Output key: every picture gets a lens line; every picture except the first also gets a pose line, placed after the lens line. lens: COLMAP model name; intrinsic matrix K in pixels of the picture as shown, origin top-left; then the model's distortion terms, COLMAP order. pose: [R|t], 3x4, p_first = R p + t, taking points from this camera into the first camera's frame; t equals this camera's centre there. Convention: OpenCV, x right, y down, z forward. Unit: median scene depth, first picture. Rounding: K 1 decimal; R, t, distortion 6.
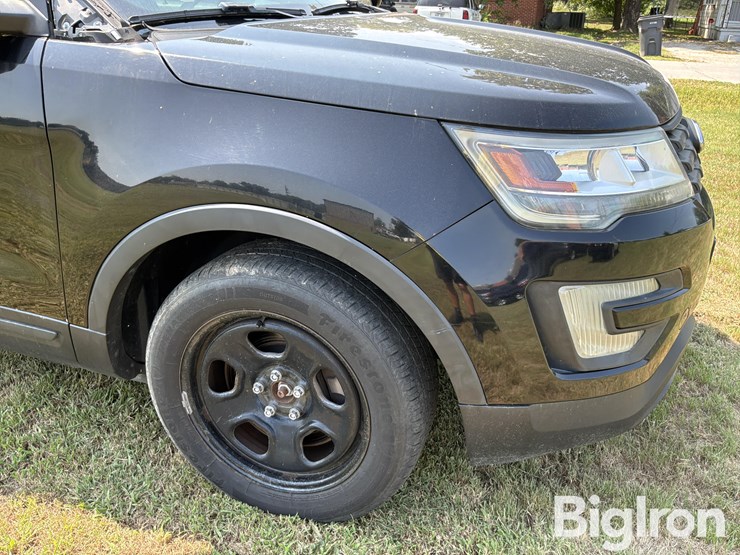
lens RADIAL K [[638.1, 0, 363.4], [0, 638.1, 278.7], [0, 0, 1]] dist [0.048455, -0.079055]
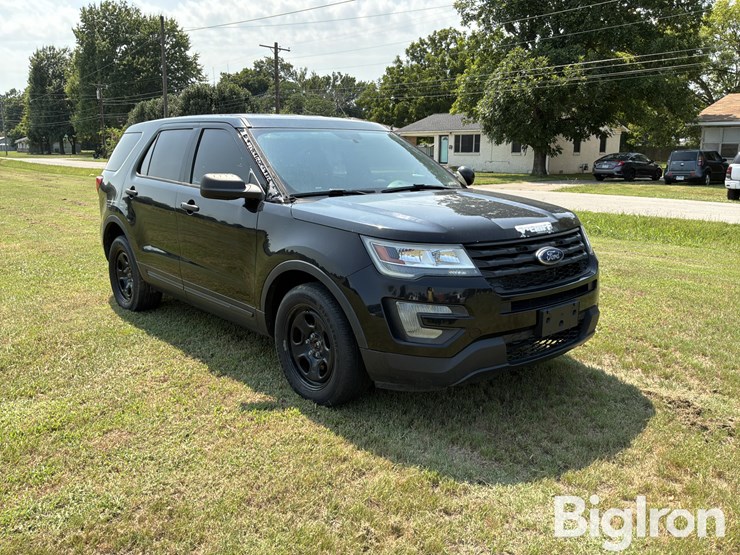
lens RADIAL K [[638.1, 0, 363.4], [0, 638.1, 278.7], [0, 0, 1]] dist [0.048455, -0.079055]
pose [[0.864894, 0.092544, -0.493349, 1.291881], [-0.204236, 0.962702, -0.177460, 0.361141], [0.458525, 0.254244, 0.851536, -1.098527]]
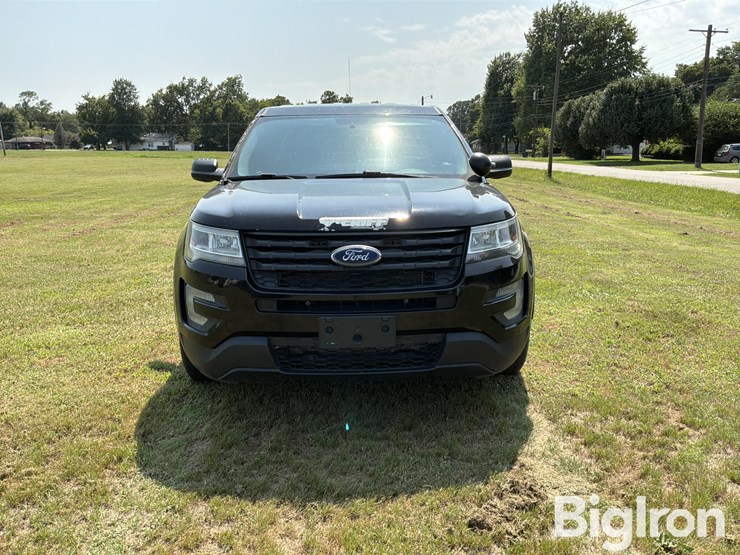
lens RADIAL K [[638.1, 0, 363.4], [0, 638.1, 278.7], [0, 0, 1]] dist [0.048455, -0.079055]
pose [[0.370765, 0.177121, -0.911681, 2.572716], [-0.384114, 0.922996, 0.023107, -0.296128], [0.845570, 0.341623, 0.410250, 0.511636]]
